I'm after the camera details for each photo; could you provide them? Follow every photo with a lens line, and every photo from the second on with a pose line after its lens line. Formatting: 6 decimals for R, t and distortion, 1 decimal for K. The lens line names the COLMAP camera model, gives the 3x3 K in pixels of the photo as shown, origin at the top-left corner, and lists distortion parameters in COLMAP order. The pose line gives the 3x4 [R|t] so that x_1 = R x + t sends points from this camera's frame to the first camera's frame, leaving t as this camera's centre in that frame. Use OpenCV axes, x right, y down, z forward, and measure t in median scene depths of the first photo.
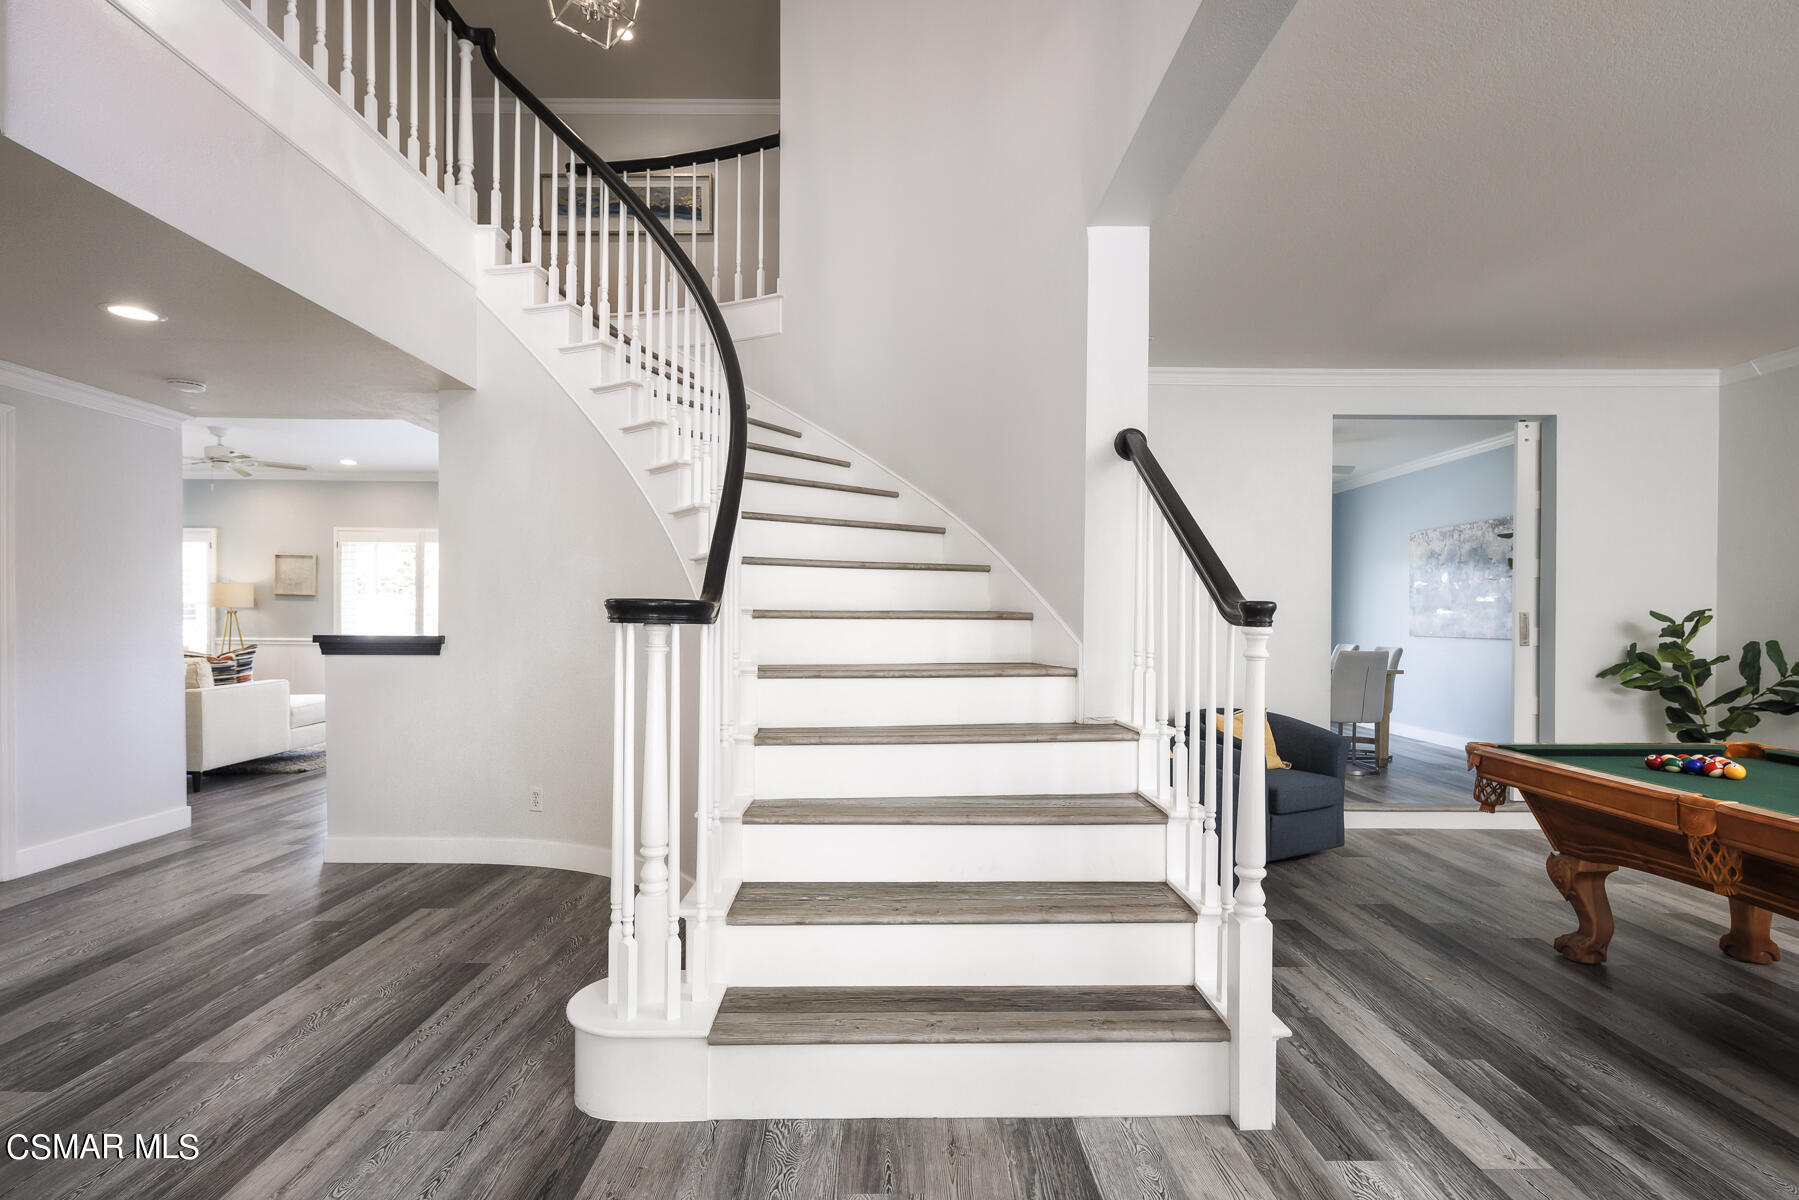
lens RADIAL K [[917.1, 0, 905.4], [0, 917.1, 597.8], [0, 0, 1]] dist [0.001576, -0.002149]
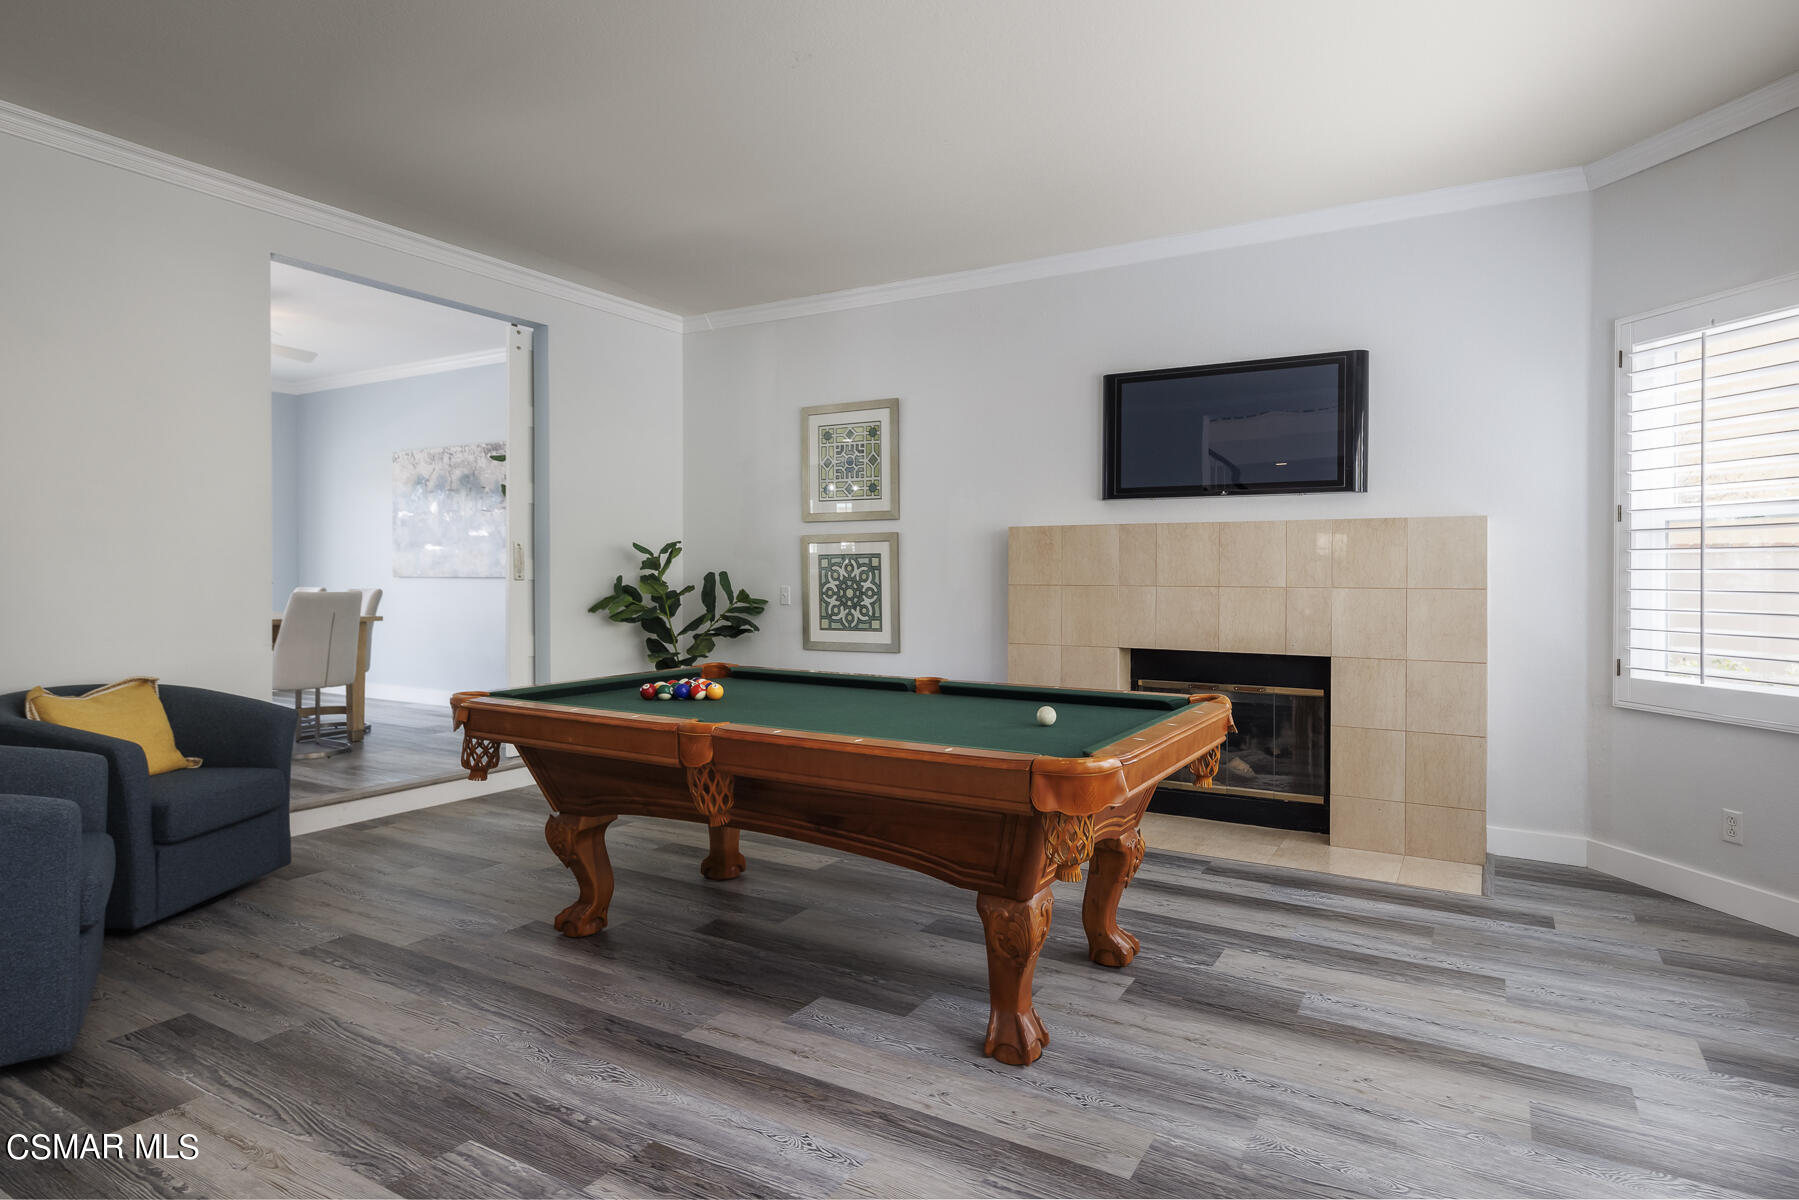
lens RADIAL K [[917.1, 0, 905.4], [0, 917.1, 597.8], [0, 0, 1]] dist [0.001576, -0.002149]
pose [[0.547030, -0.024642, 0.836750, 0.152595], [-0.003710, 0.999485, 0.031861, 0.043625], [-0.837105, -0.020533, 0.546657, 0.225748]]
